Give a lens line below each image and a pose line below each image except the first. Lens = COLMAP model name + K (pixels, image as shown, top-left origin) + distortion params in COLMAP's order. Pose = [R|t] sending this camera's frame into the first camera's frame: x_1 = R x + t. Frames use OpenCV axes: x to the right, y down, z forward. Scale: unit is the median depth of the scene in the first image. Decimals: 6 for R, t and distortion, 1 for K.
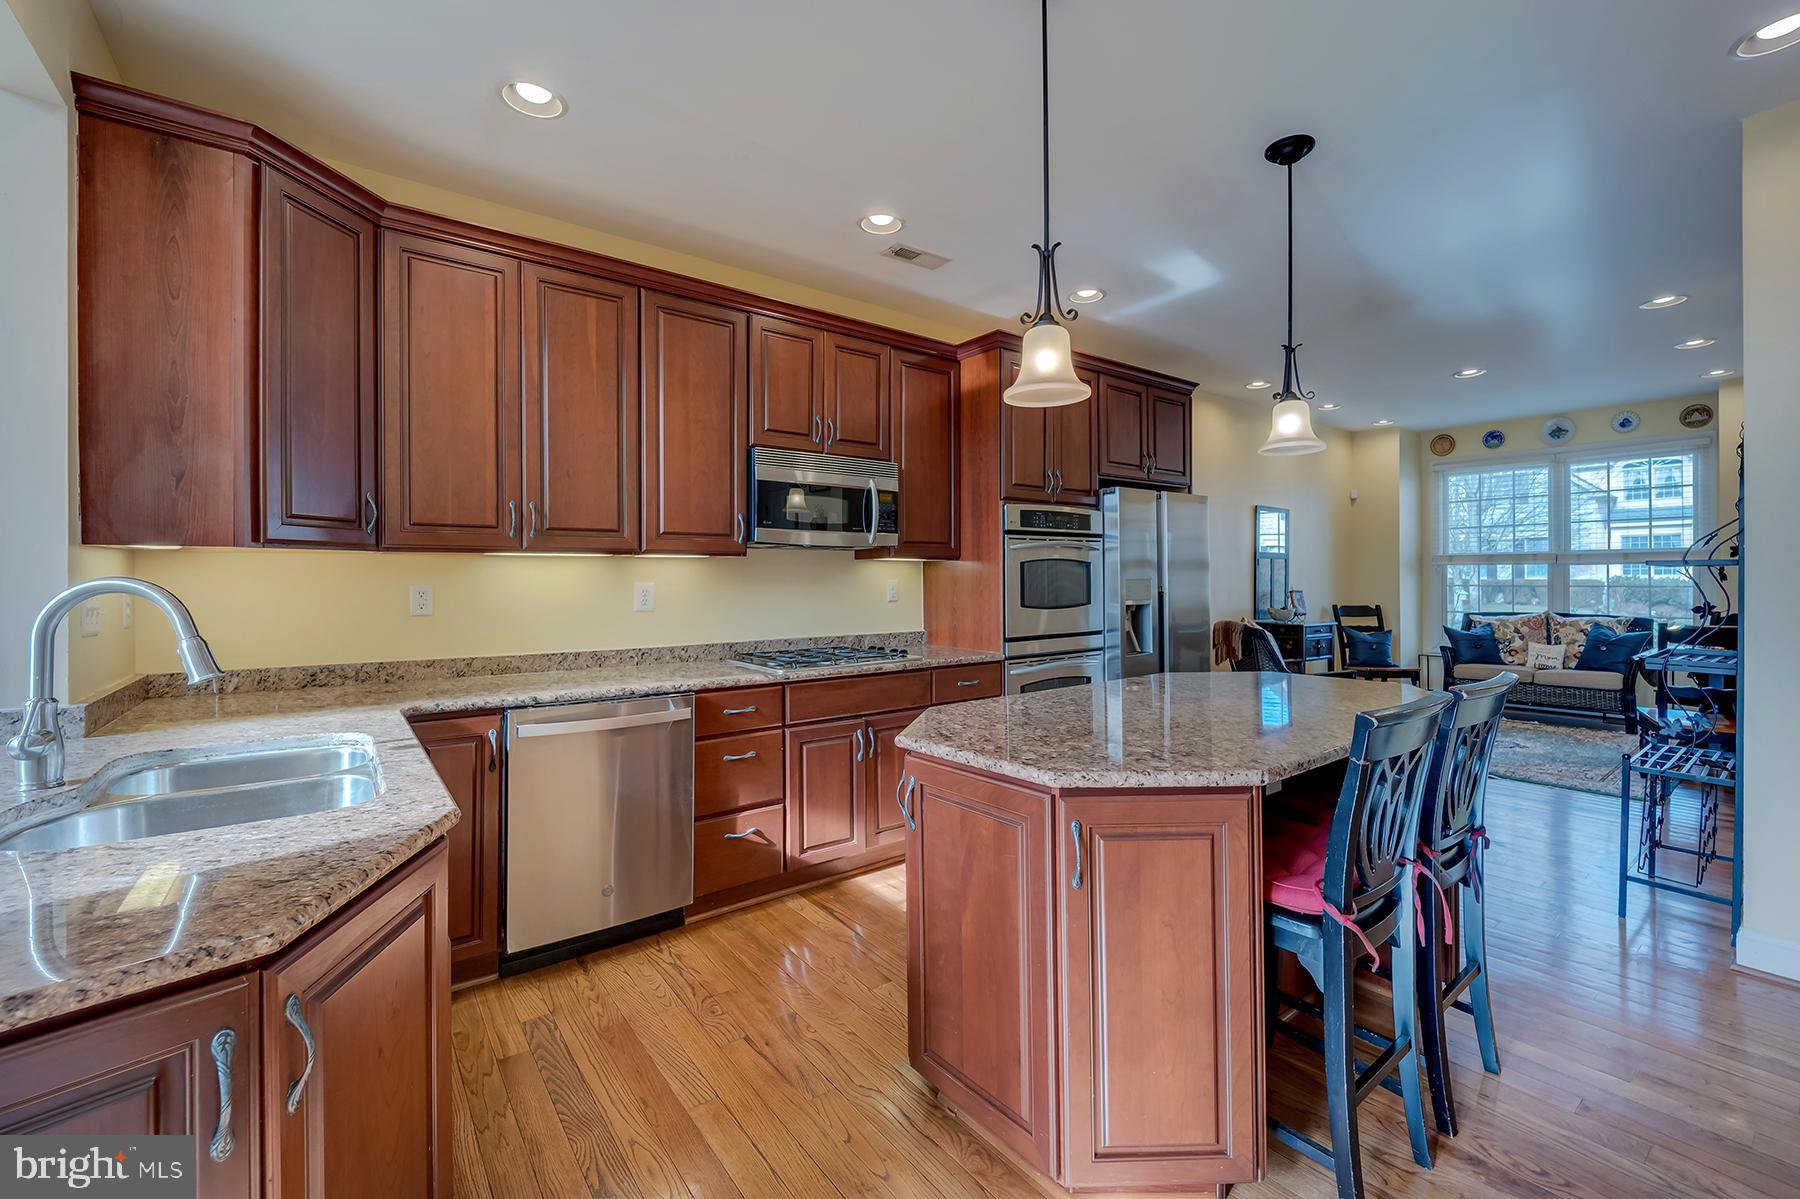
lens RADIAL K [[731.9, 0, 909.1], [0, 731.9, 589.0], [0, 0, 1]] dist [0.005007, -0.003827]
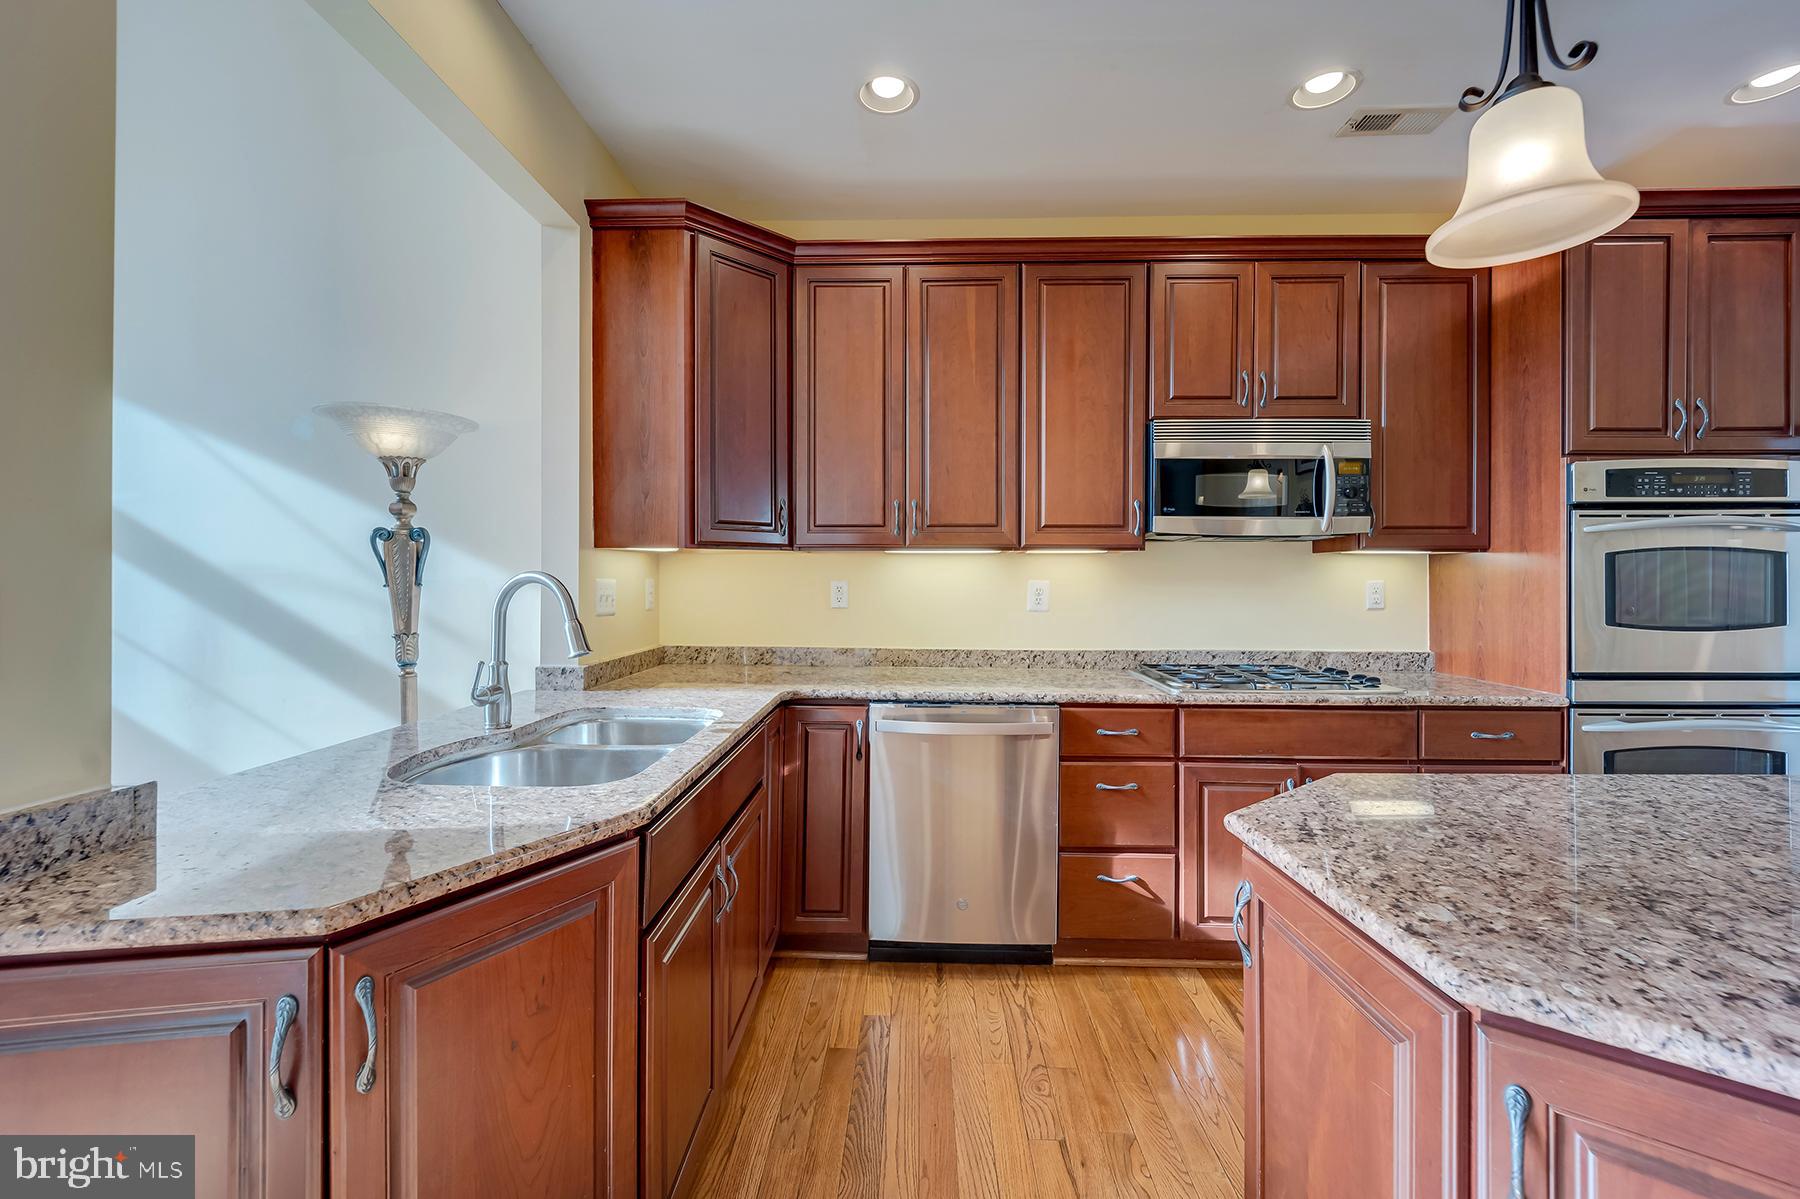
lens RADIAL K [[731.9, 0, 899.7], [0, 731.9, 584.3], [0, 0, 1]] dist [0.005007, -0.003827]
pose [[0.777881, 0.011856, -0.628300, 0.124980], [-0.015329, 0.999882, -0.000111, -0.001413], [0.628224, 0.009717, 0.777971, 0.223658]]
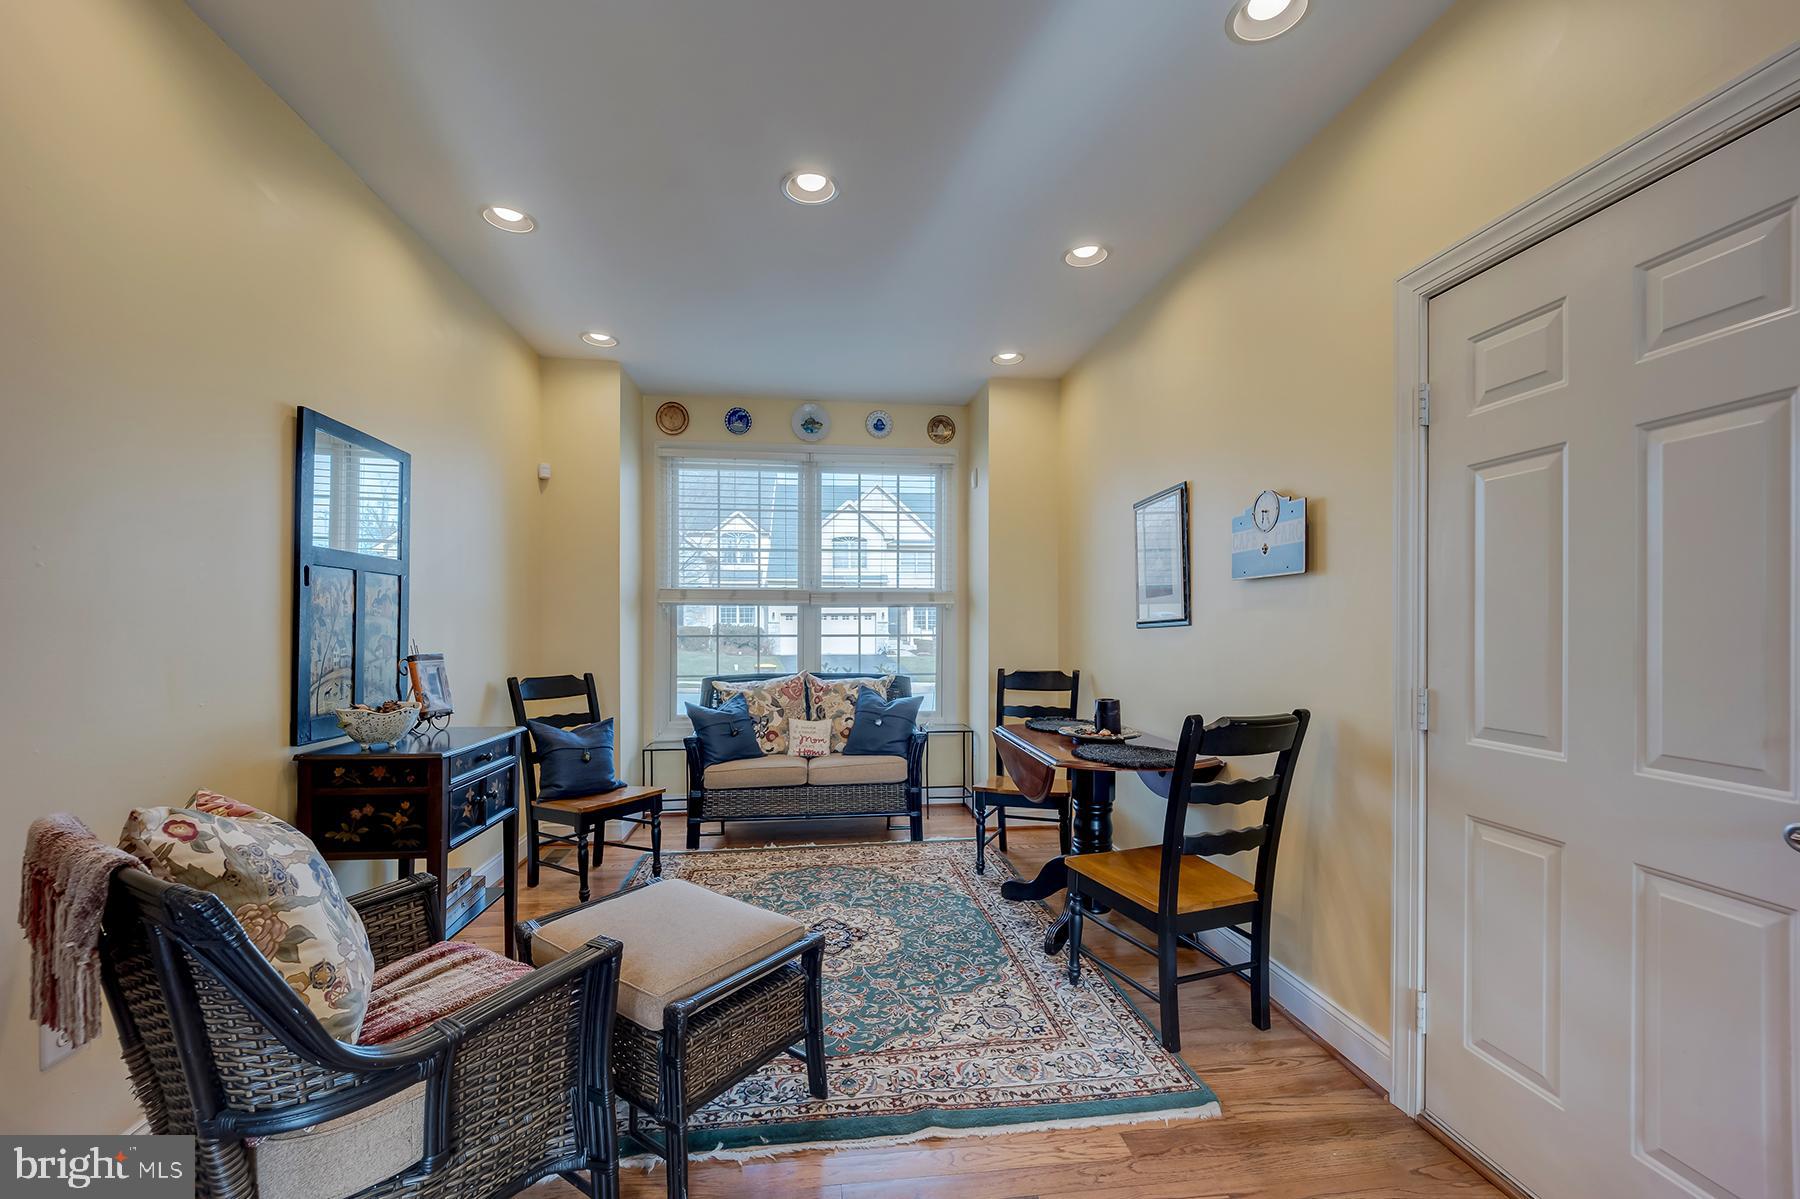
lens RADIAL K [[731.9, 0, 899.1], [0, 731.9, 614.1], [0, 0, 1]] dist [0.005007, -0.003827]
pose [[0.506830, 0.015310, 0.861910, 0.282866], [0.009696, 0.999678, -0.023459, -0.007175], [-0.861991, 0.020247, 0.506518, 0.517534]]
